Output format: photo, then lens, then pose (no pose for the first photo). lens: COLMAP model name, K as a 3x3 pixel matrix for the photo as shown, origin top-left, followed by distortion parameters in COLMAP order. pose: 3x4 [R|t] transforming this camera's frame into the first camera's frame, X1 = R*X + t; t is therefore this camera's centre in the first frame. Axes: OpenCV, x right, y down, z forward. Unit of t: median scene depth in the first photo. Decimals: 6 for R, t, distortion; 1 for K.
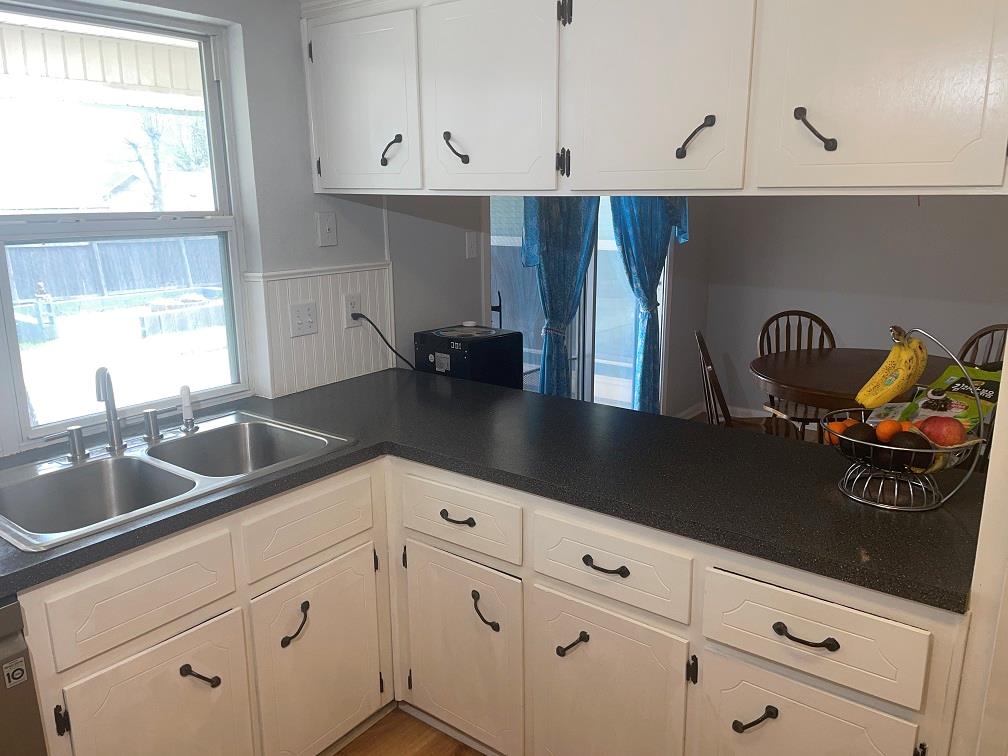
lens RADIAL K [[764.7, 0, 504.4], [0, 764.7, 380.6], [0, 0, 1]] dist [0.080643, -0.099084]
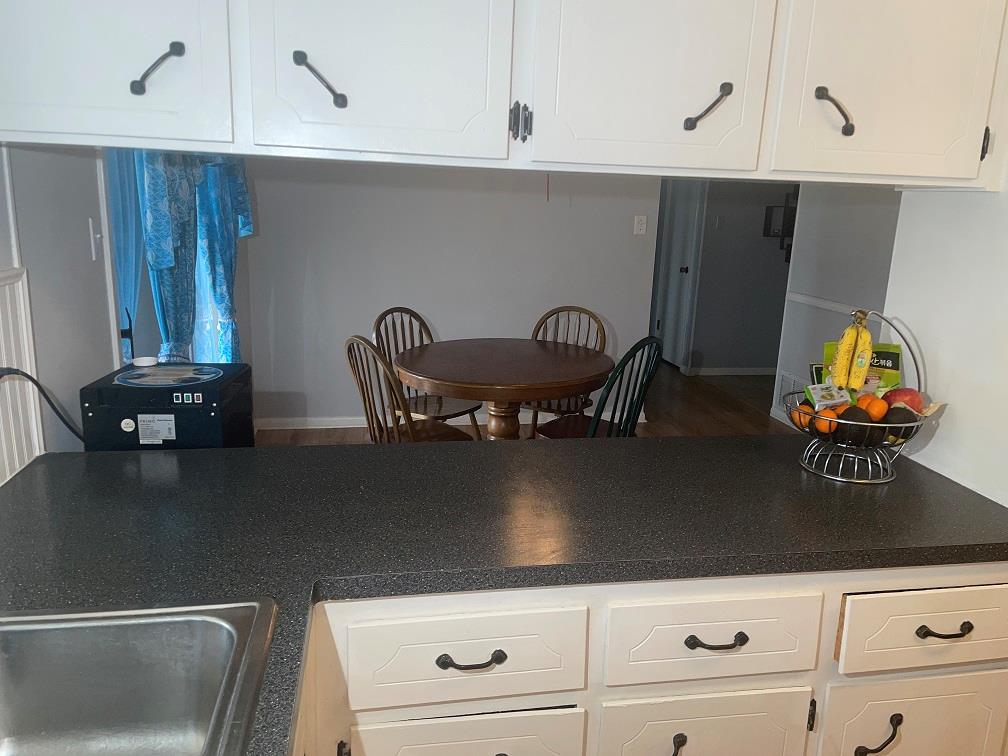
lens RADIAL K [[764.7, 0, 503.5], [0, 764.7, 377.3], [0, 0, 1]] dist [0.080643, -0.099084]
pose [[0.669690, -0.138720, 0.729570, -0.347328], [0.137231, 0.988597, 0.062003, -0.065834], [-0.729851, 0.058597, 0.681090, 0.375734]]
